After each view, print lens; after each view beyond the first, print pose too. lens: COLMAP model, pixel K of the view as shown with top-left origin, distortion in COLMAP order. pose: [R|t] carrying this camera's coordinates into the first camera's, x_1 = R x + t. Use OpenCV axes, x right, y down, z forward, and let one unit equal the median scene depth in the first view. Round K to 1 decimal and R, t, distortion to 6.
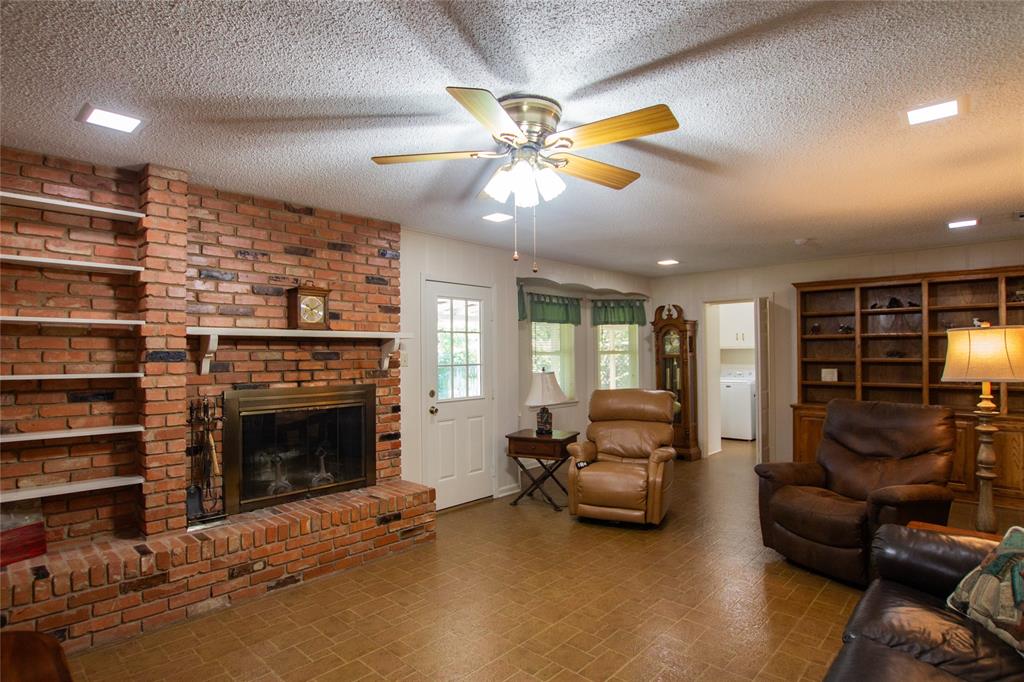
lens RADIAL K [[508.1, 0, 502.0], [0, 508.1, 347.6], [0, 0, 1]] dist [-0.031742, 0.002004]
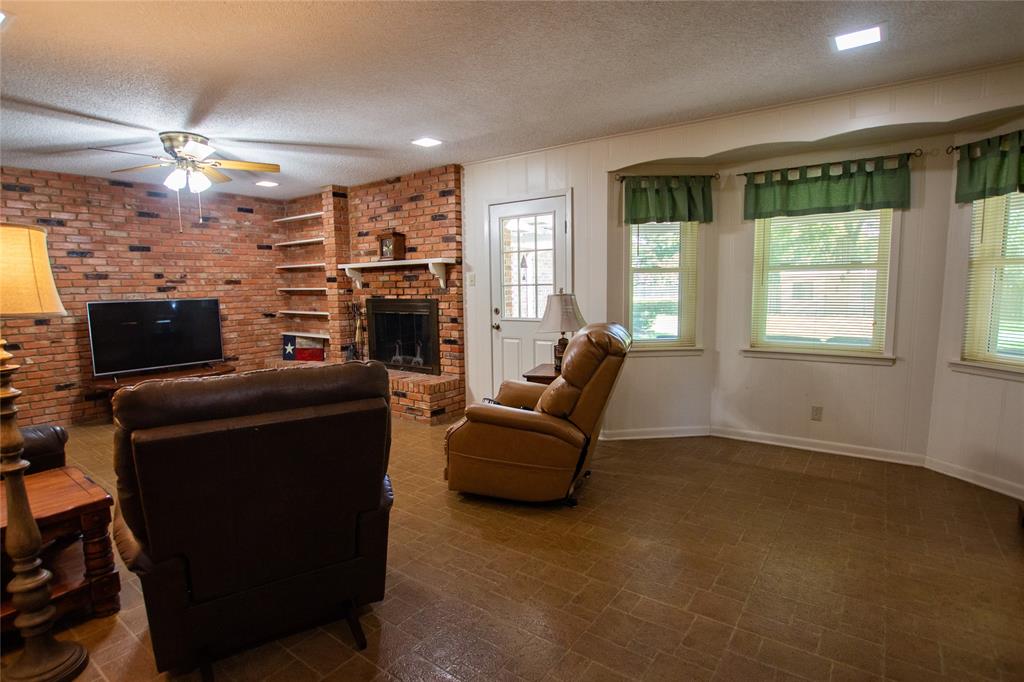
lens RADIAL K [[514.9, 0, 512.0], [0, 514.9, 341.0], [0, 0, 1]] dist [-0.037172, 0.001356]
pose [[0.152501, 0.112723, -0.981854, 1.086052], [0.028762, 0.992547, 0.118418, 0.027974], [0.987885, -0.046299, 0.148122, 0.990310]]
